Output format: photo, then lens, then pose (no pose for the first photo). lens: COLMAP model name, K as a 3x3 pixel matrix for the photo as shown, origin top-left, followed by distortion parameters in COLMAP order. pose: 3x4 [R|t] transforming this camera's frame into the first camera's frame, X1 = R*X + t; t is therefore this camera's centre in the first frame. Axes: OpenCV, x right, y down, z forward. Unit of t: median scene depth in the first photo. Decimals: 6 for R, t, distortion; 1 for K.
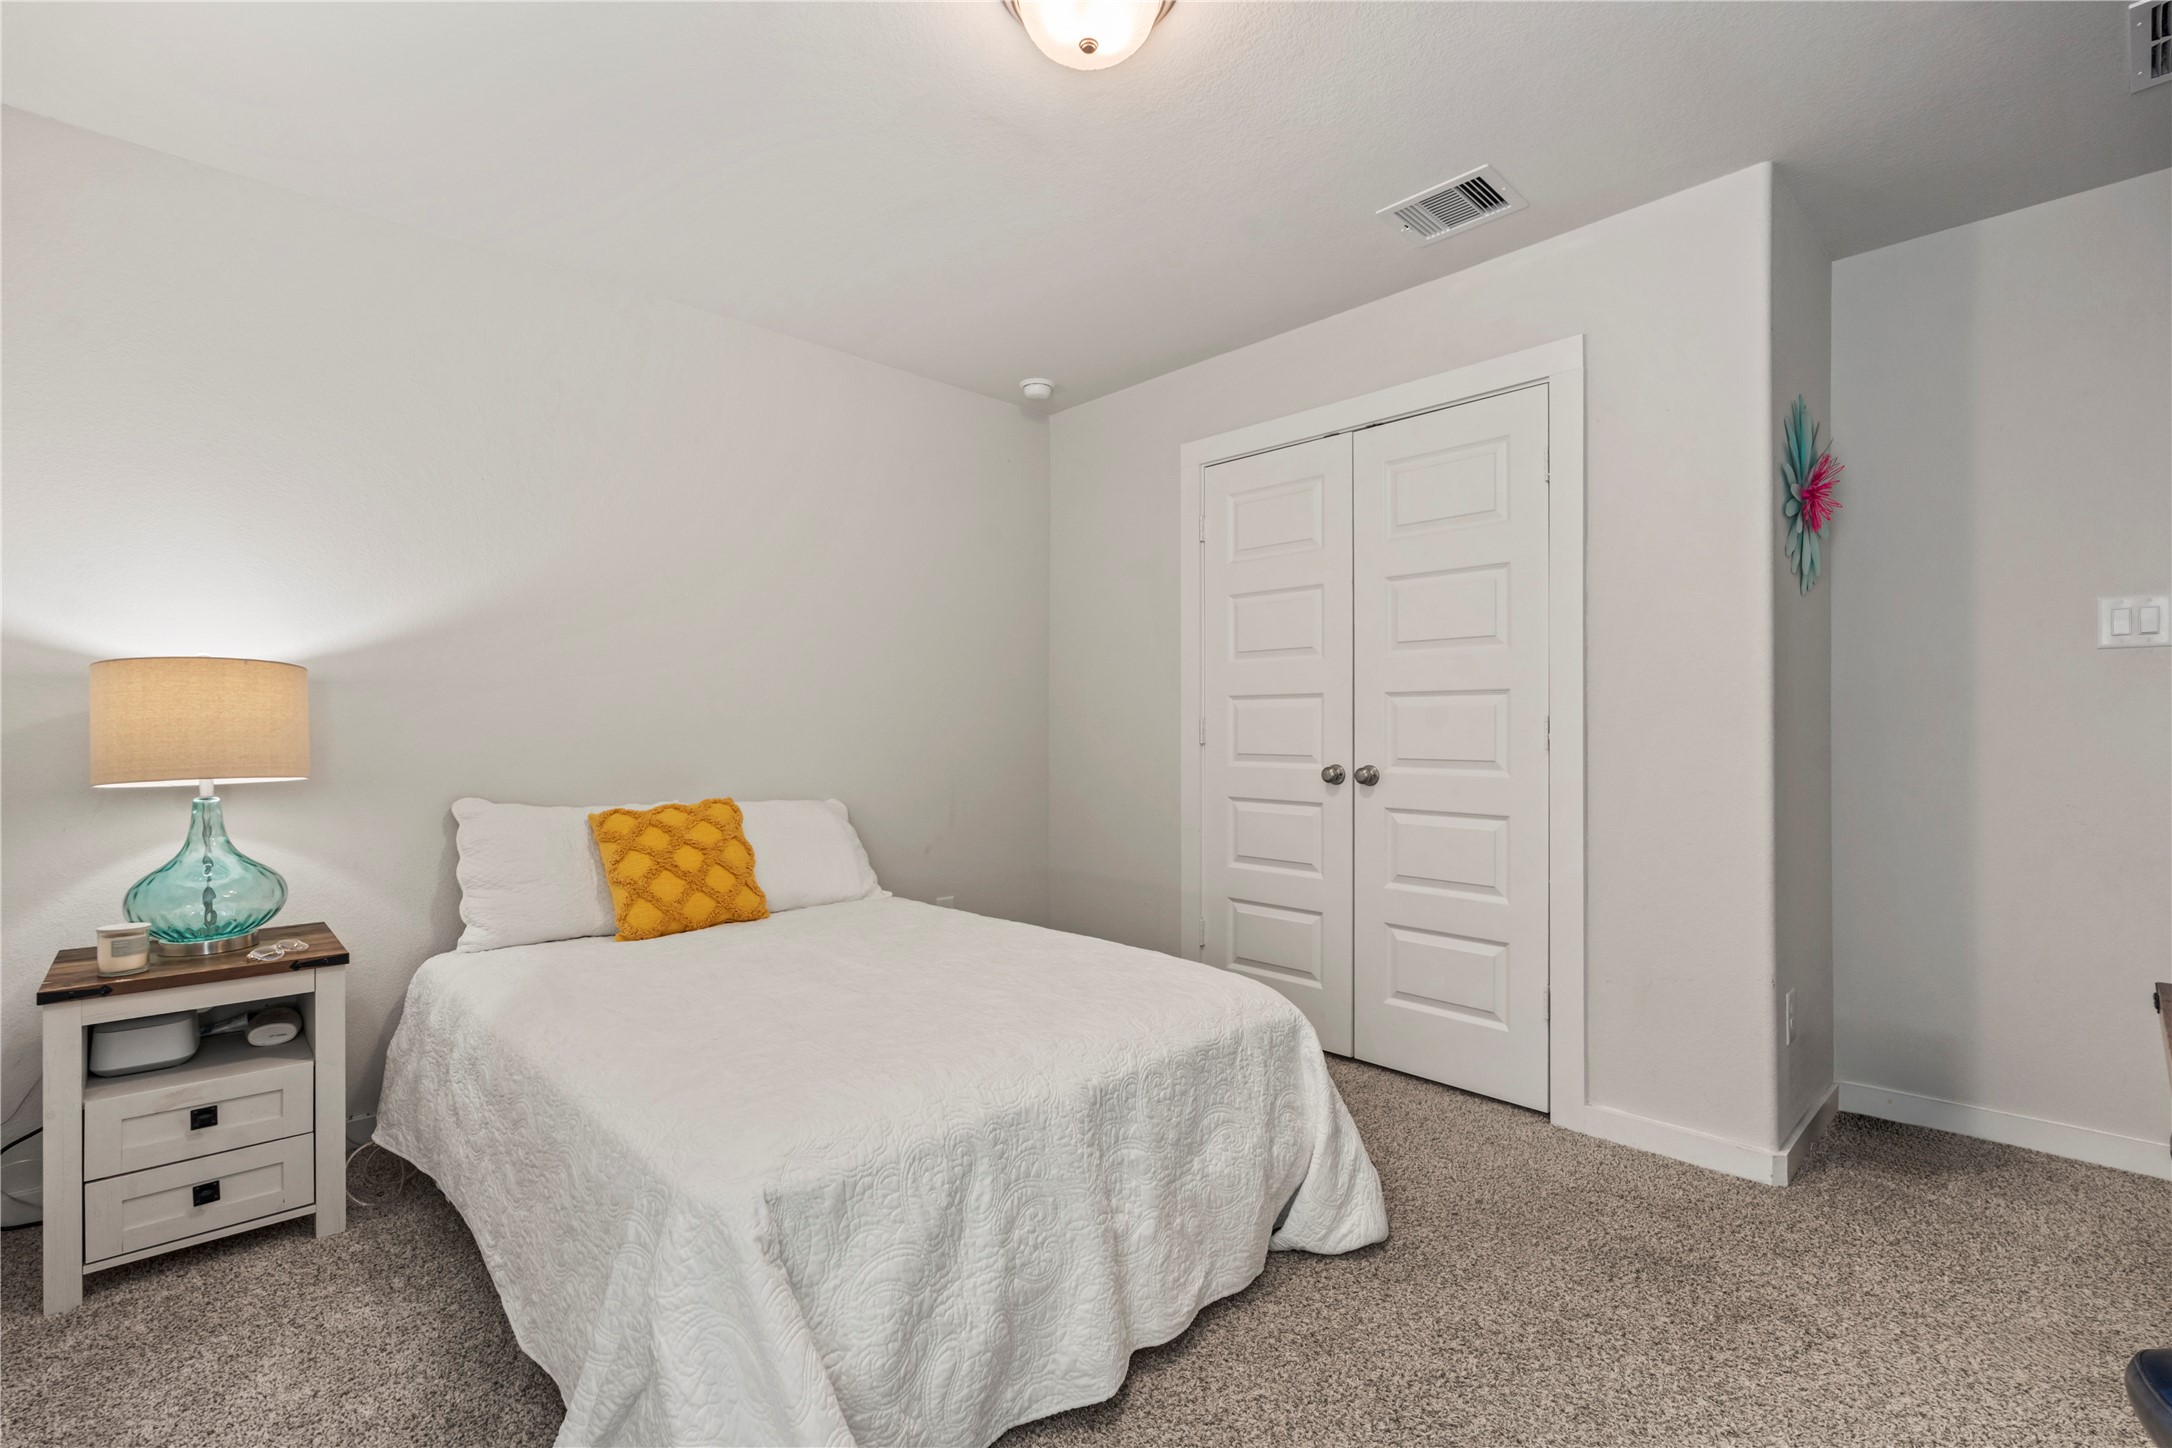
lens RADIAL K [[963.6, 0, 1083.1], [0, 963.6, 736.8], [0, 0, 1]] dist [0.001333, 0.000352]
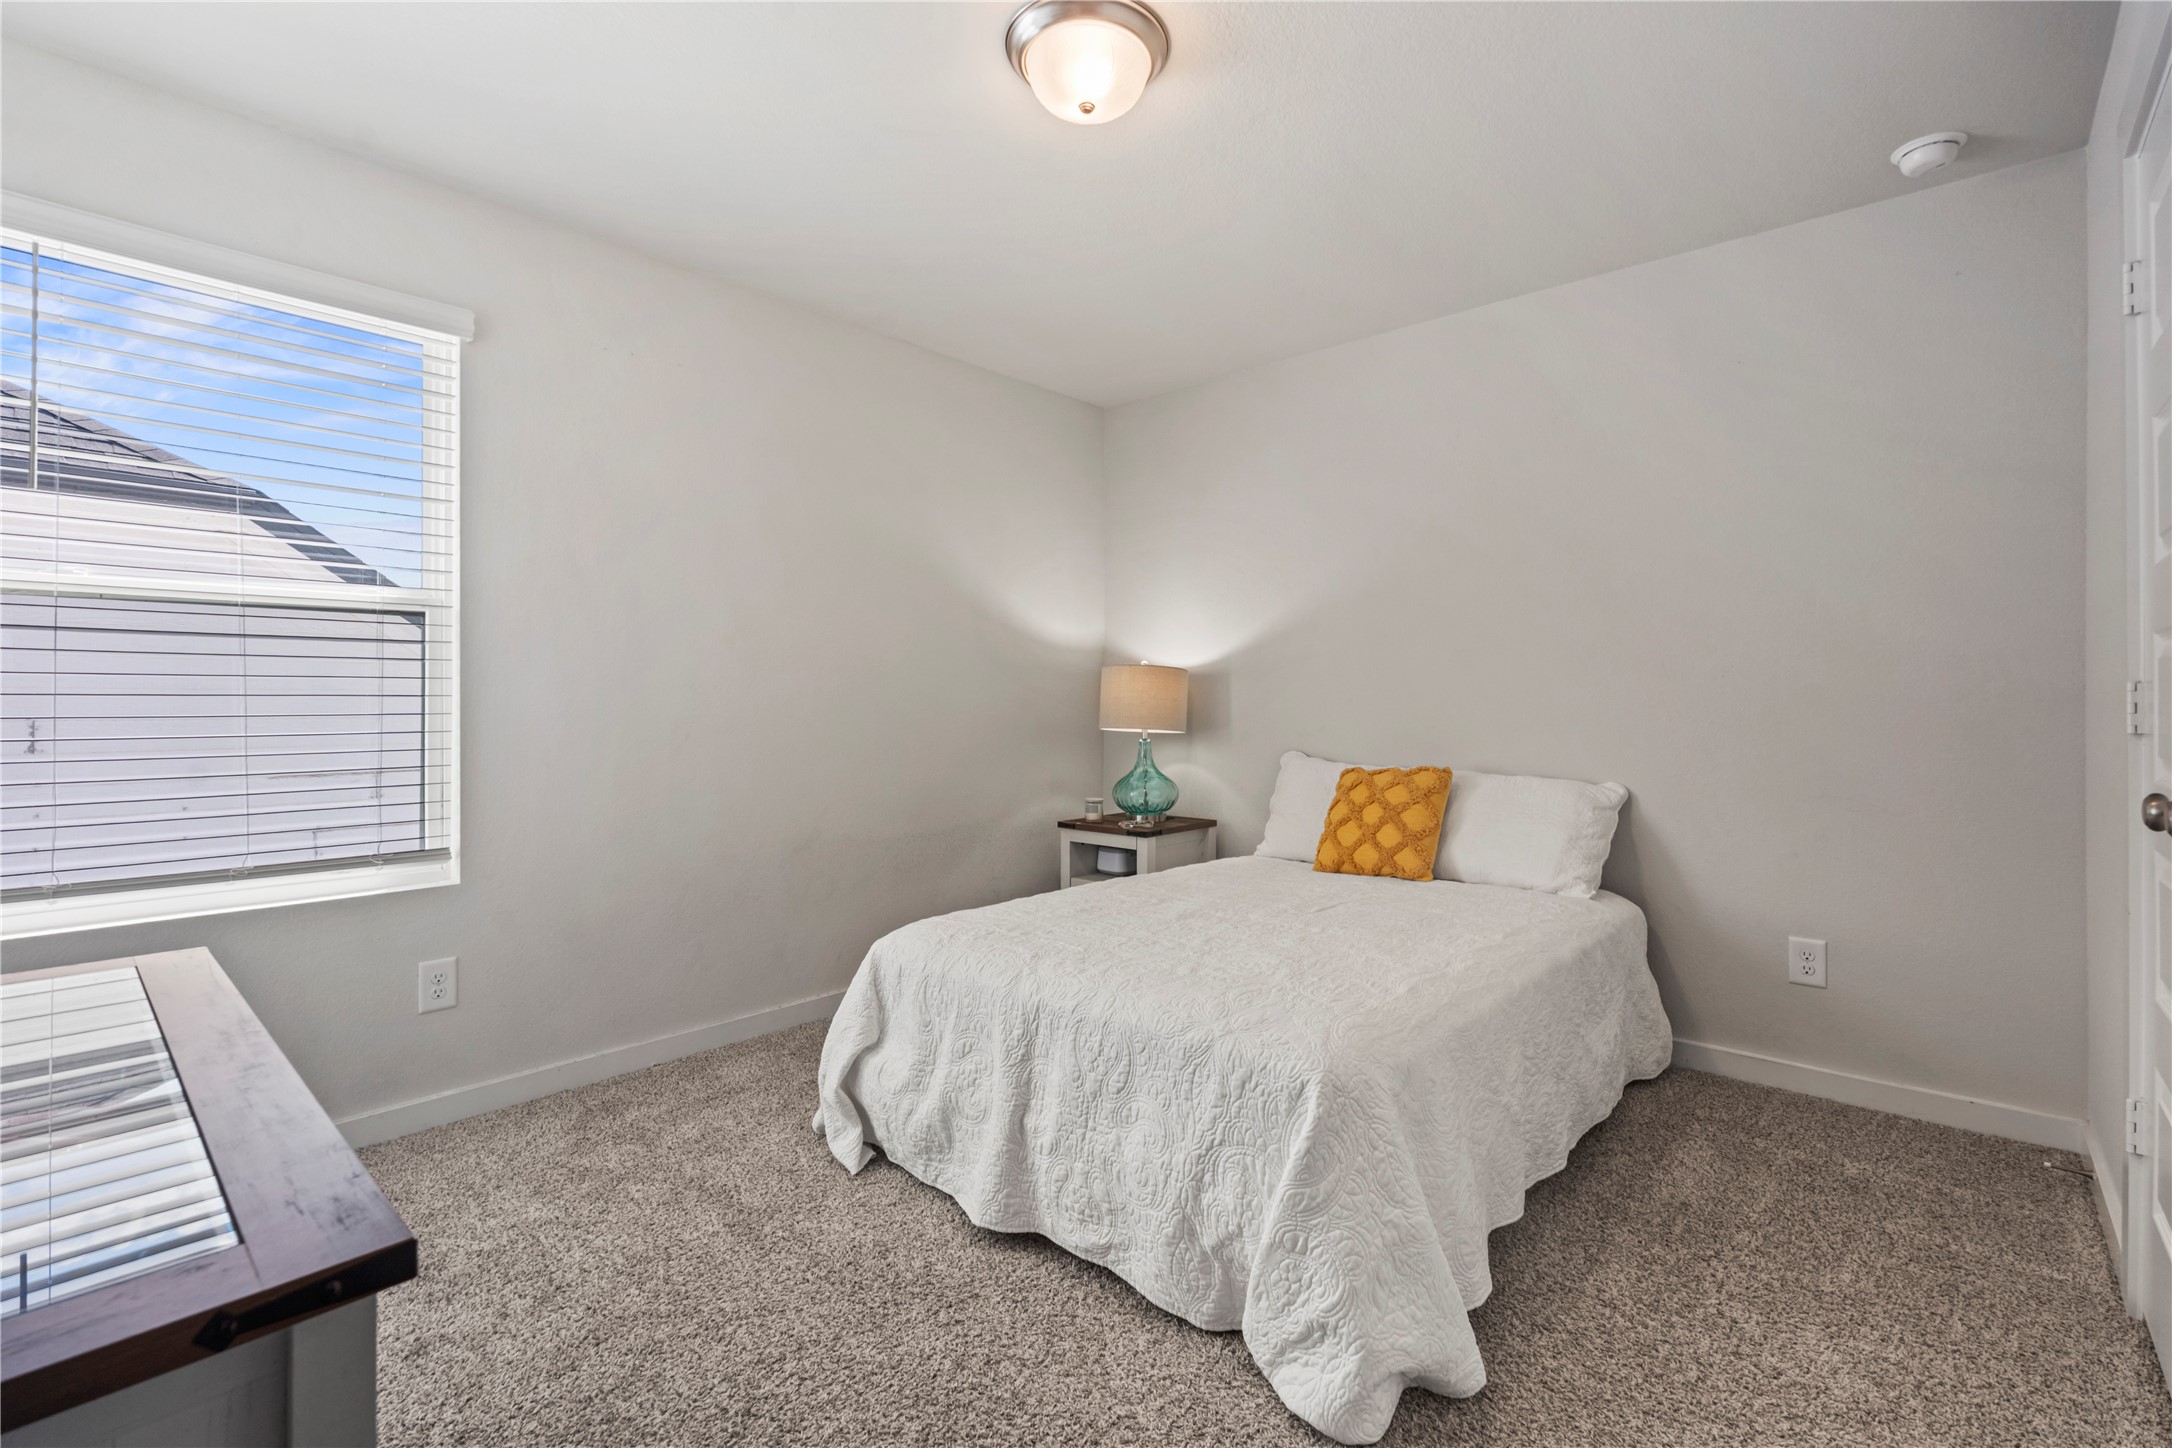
lens RADIAL K [[951.1, 0, 1086.0], [0, 951.1, 724.0], [0, 0, 1]] dist [-0.009476, -0.000080]
pose [[0.094226, 0.025669, -0.995220, 0.889207], [-0.008898, 0.999649, 0.024941, -0.010147], [0.995511, 0.006505, 0.094421, 0.703718]]
